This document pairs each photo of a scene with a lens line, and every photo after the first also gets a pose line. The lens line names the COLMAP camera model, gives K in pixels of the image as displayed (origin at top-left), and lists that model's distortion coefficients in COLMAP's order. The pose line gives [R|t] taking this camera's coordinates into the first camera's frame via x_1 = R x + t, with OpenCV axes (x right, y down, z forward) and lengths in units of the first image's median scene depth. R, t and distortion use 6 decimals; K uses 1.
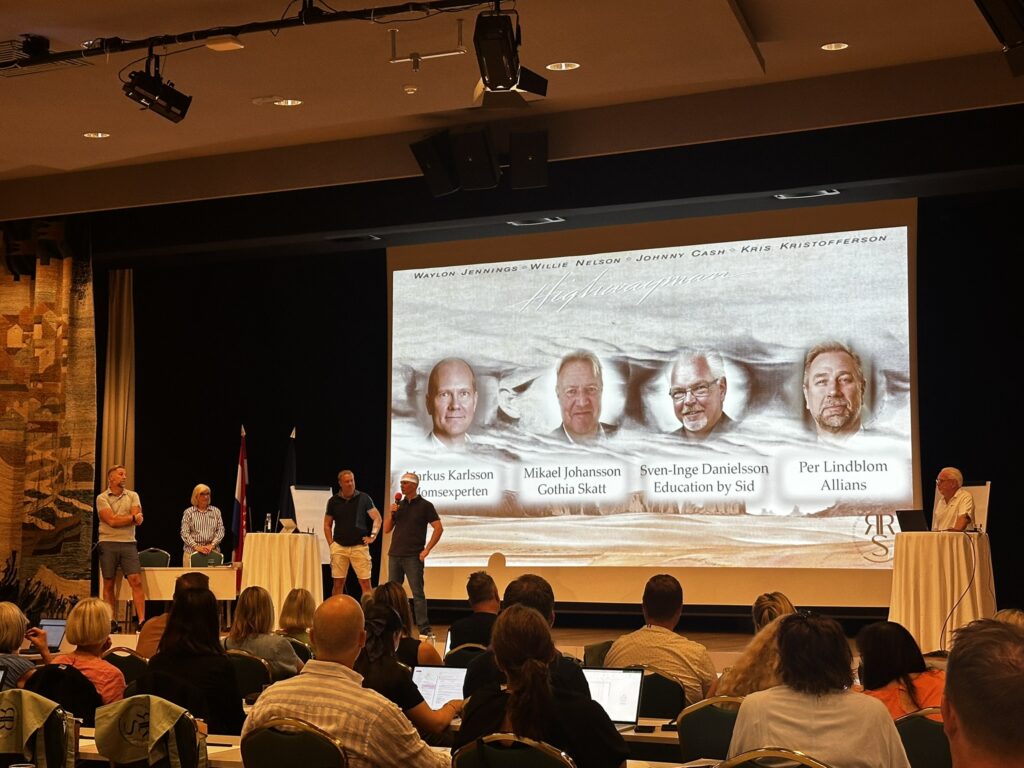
lens RADIAL K [[1628.1, 0, 512.0], [0, 1628.1, 384.0], [0, 0, 1]] dist [0.109688, 0.061276]
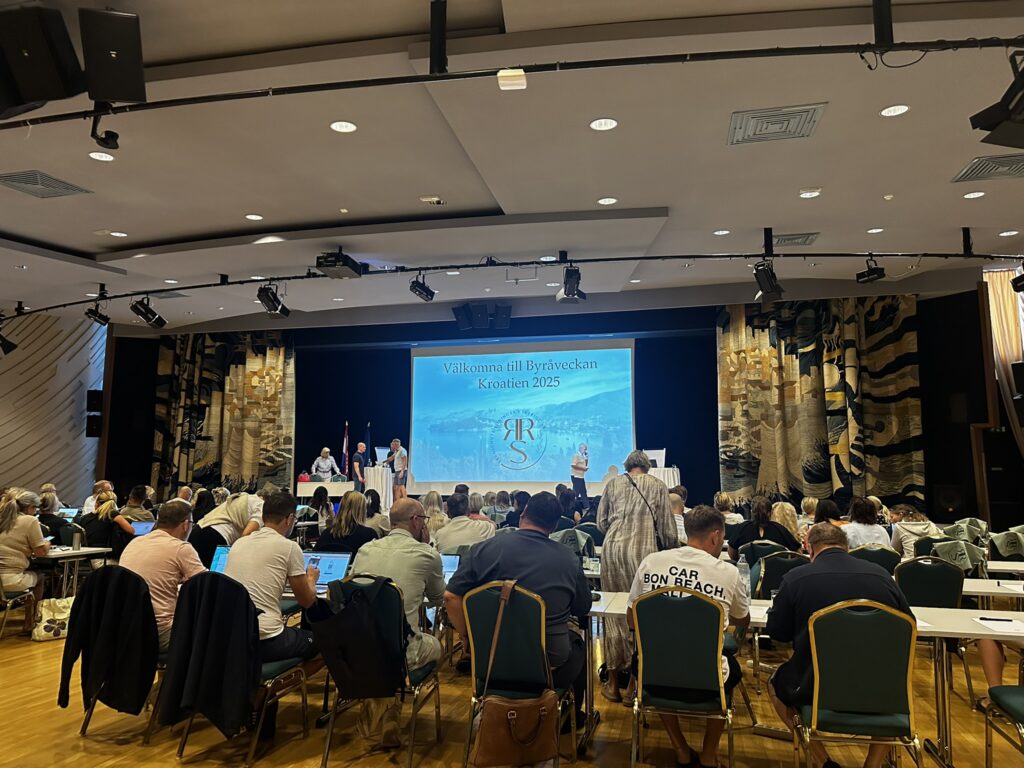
lens RADIAL K [[693.1, 0, 512.0], [0, 693.1, 384.0], [0, 0, 1]] dist [0.105870, -0.139027]
pose [[0.975676, 0.028274, 0.217384, -0.169068], [-0.022340, 0.999309, -0.029709, -0.003527], [-0.218074, 0.024131, 0.975634, -0.028048]]
